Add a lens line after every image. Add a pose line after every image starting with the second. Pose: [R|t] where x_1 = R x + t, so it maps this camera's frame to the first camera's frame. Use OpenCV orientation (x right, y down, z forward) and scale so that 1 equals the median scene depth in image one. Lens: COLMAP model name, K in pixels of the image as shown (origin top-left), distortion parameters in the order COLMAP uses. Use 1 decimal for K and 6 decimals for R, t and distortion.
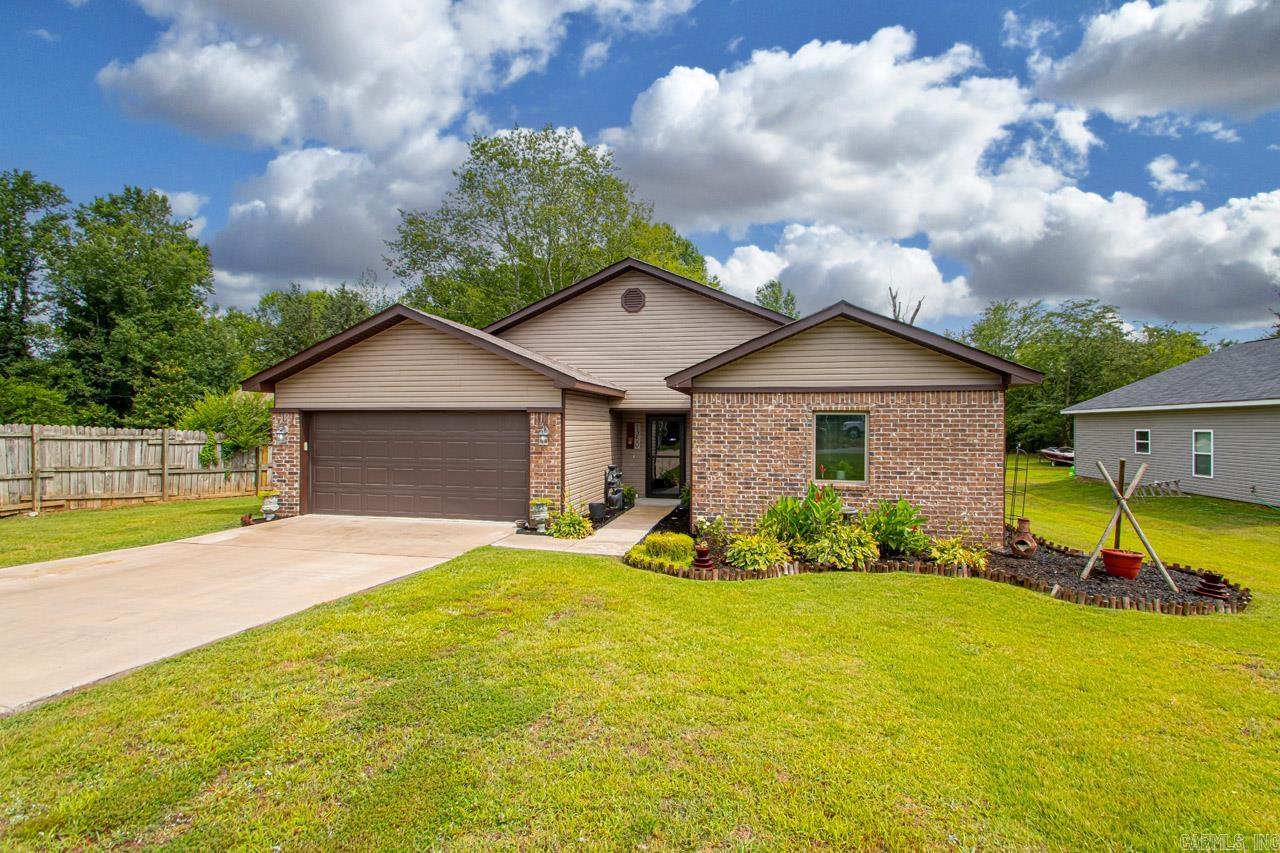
lens RADIAL K [[604.6, 0, 648.4], [0, 604.6, 430.0], [0, 0, 1]] dist [0.003703, -0.009242]
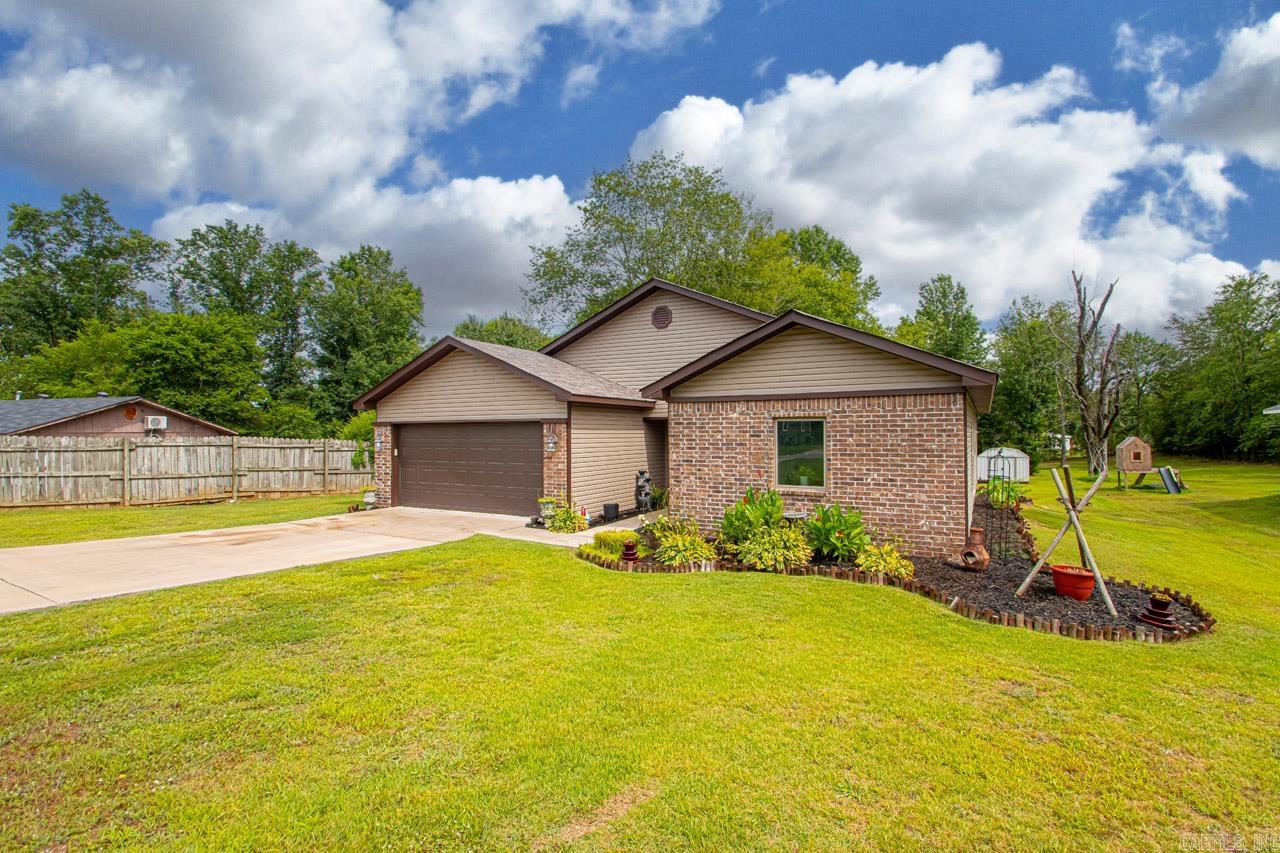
lens RADIAL K [[604.6, 0, 648.5], [0, 604.6, 429.0], [0, 0, 1]] dist [0.003703, -0.009242]
pose [[0.952620, -0.010865, -0.303970, 0.349921], [0.006268, 0.999851, -0.016096, 0.002682], [0.304100, 0.013428, 0.952546, -0.040111]]
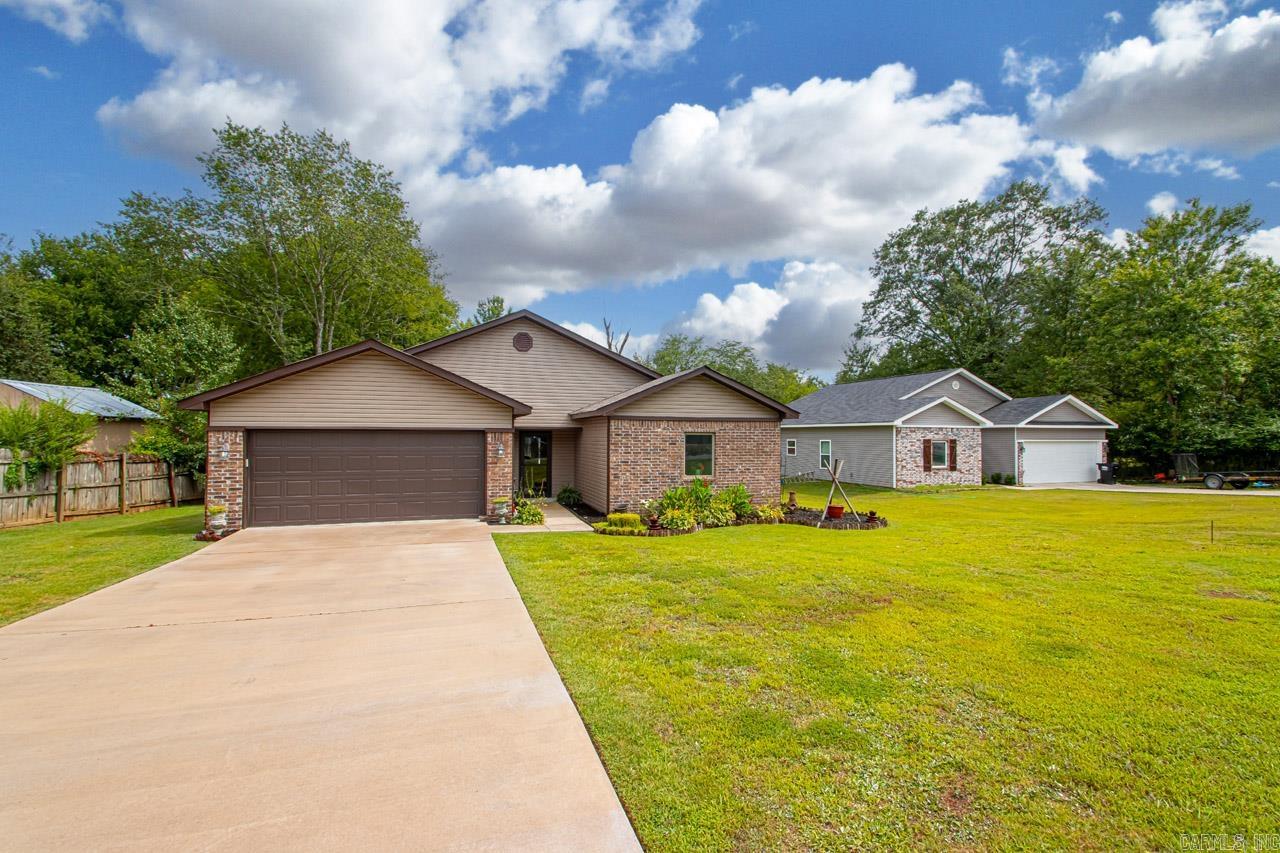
lens RADIAL K [[604.6, 0, 655.1], [0, 604.6, 447.5], [0, 0, 1]] dist [0.003703, -0.009242]
pose [[0.857788, -0.011399, 0.513877, -0.555614], [0.002861, 0.999844, 0.017404, -0.017780], [-0.513995, -0.013459, 0.857687, -0.291980]]
